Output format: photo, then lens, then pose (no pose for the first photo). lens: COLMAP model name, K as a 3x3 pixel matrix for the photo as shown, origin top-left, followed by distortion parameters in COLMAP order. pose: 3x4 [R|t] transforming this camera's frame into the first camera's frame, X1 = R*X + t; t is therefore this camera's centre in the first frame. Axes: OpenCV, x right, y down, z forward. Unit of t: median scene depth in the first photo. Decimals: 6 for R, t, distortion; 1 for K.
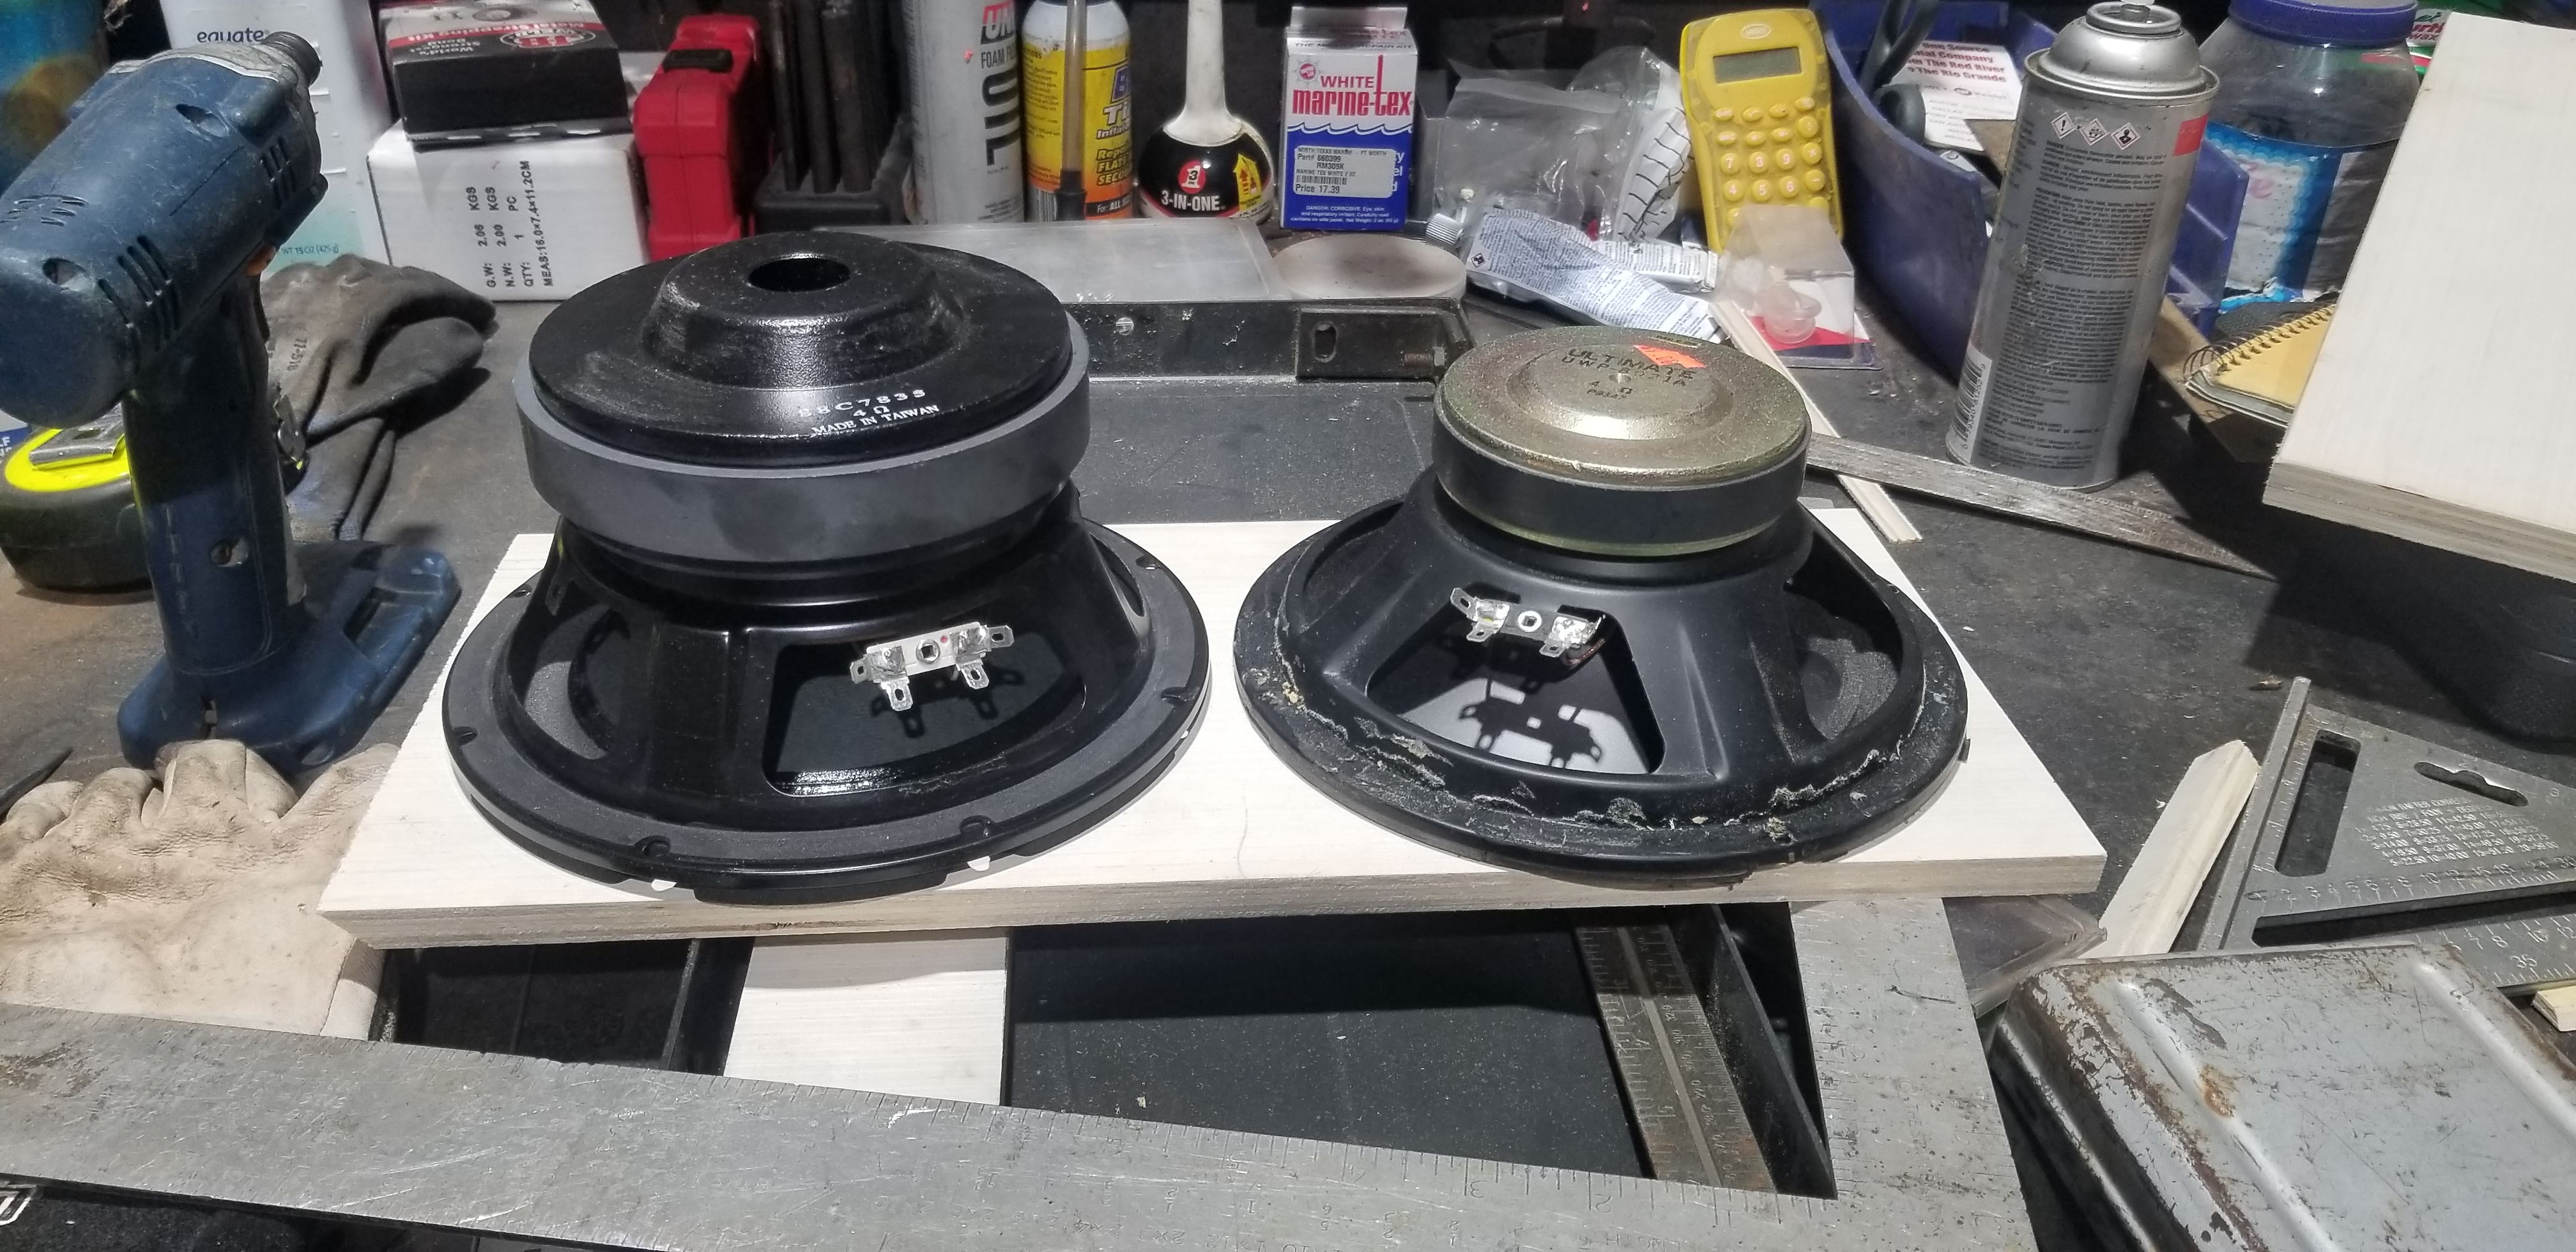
lens RADIAL K [[1935.3, 0, 1288.0], [0, 1935.3, 626.0], [0, 0, 1]] dist [-0.014491, -0.004688]
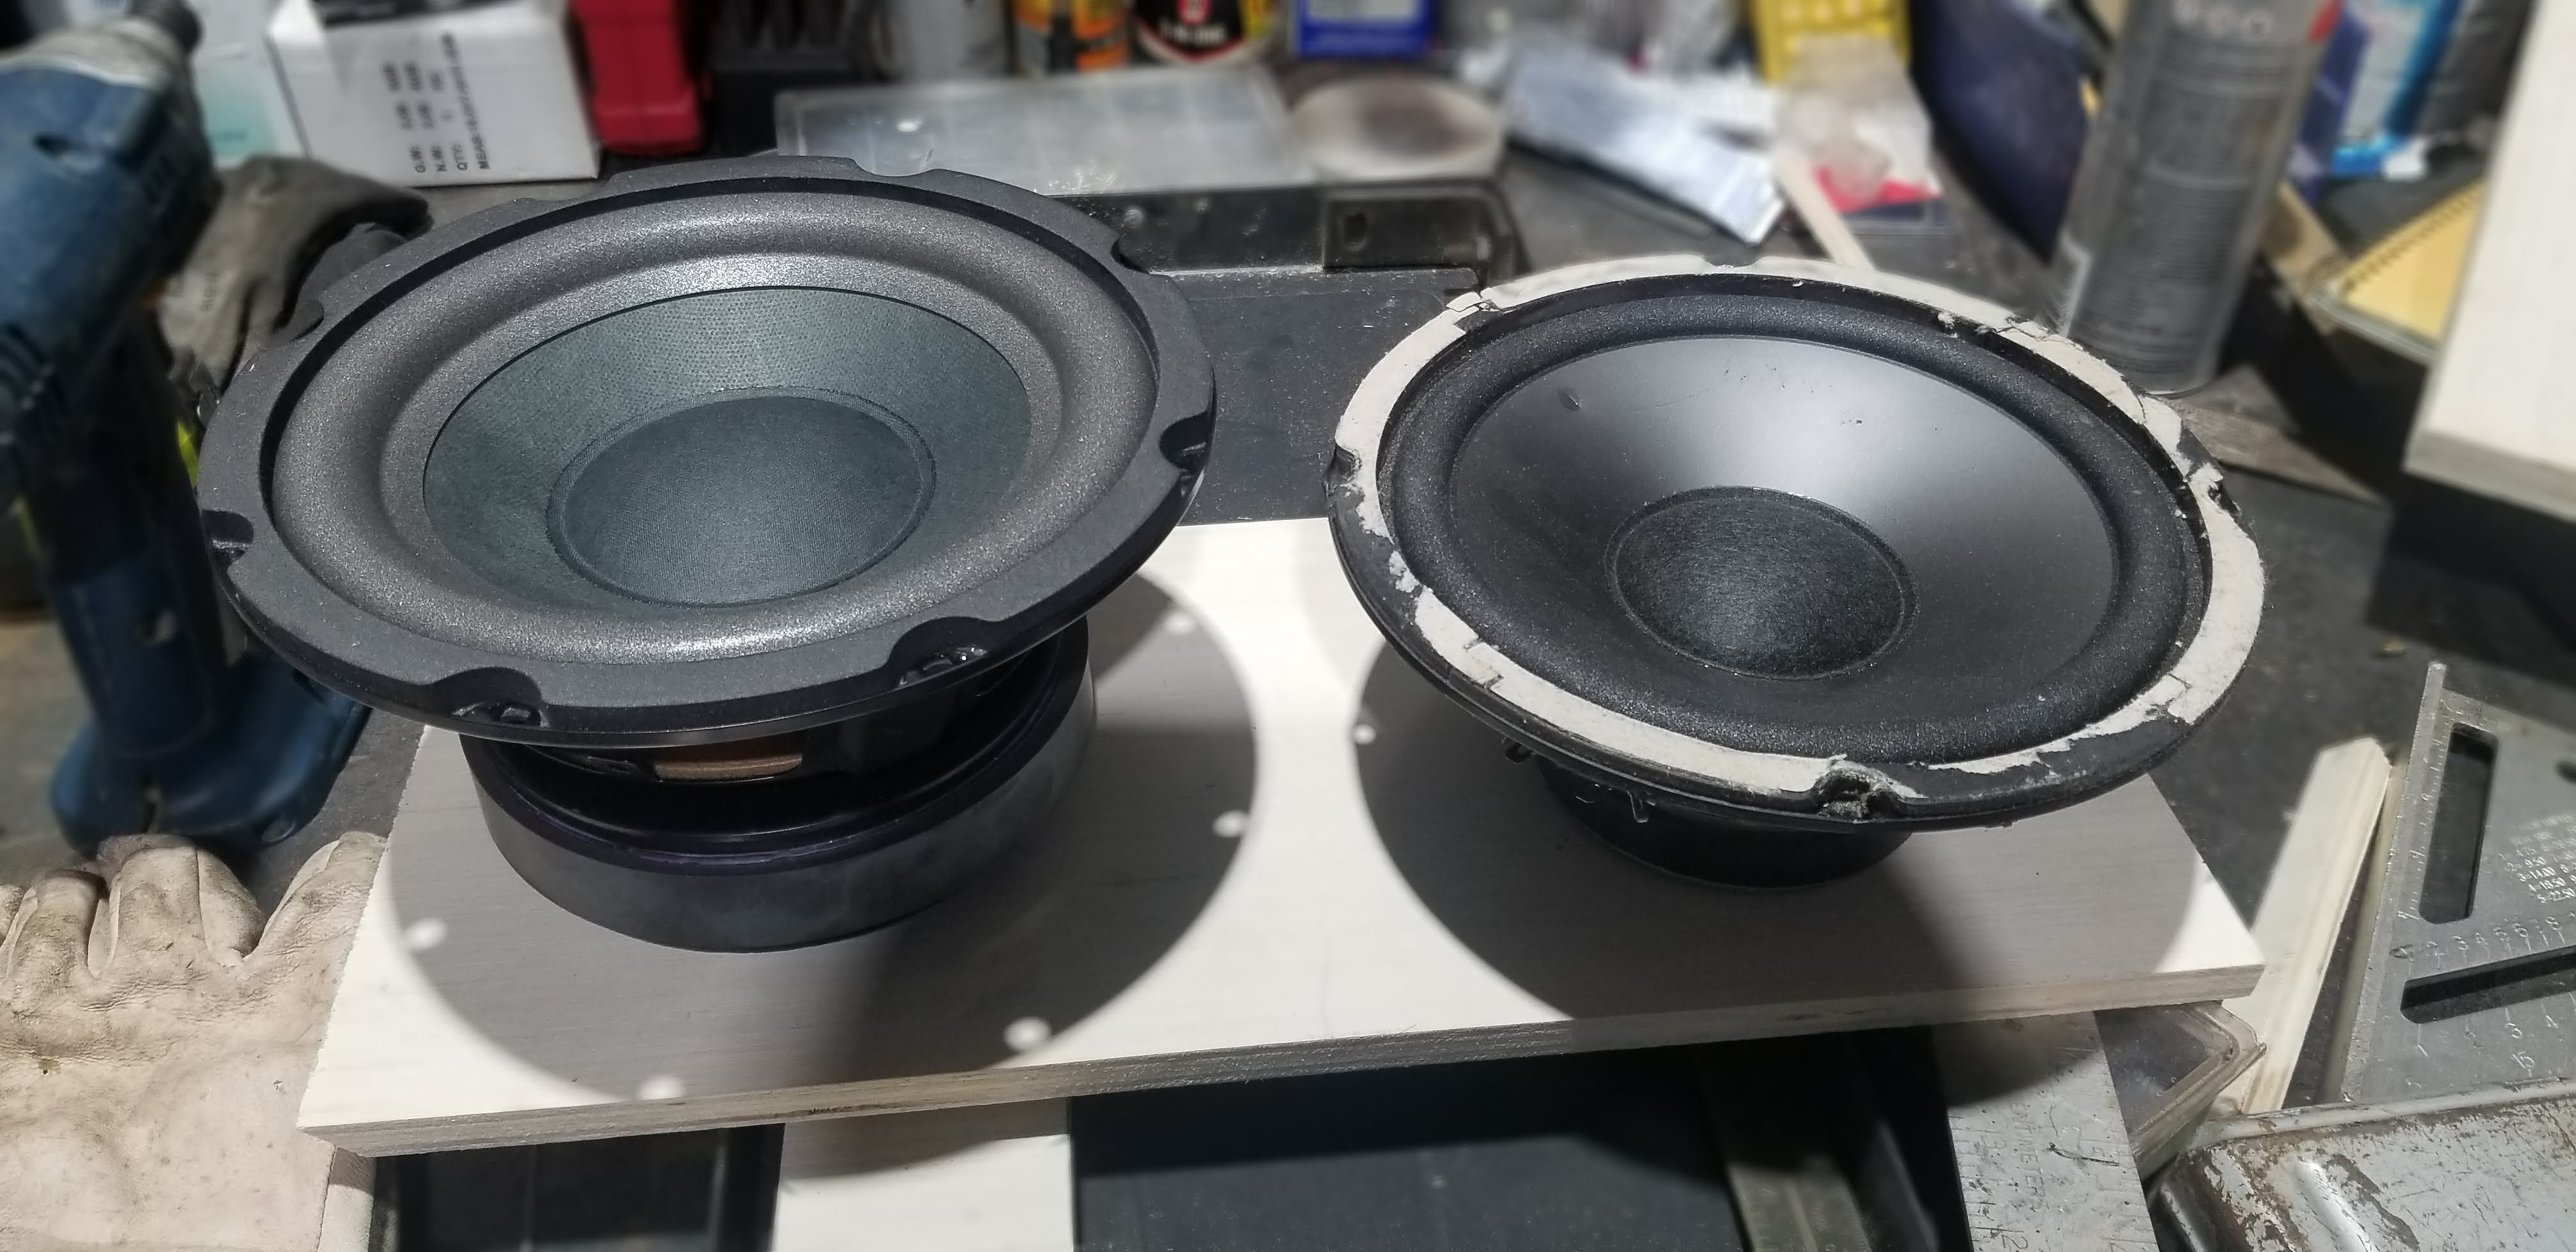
lens RADIAL K [[1975.9, 0, 1332.9], [0, 1975.9, 625.6], [0, 0, 1]] dist [-0.027788, -0.003254]
pose [[0.999287, -0.026690, 0.026714, -0.031092], [0.022584, 0.989367, 0.143678, -0.143779], [-0.030265, -0.142972, 0.989264, 0.089357]]
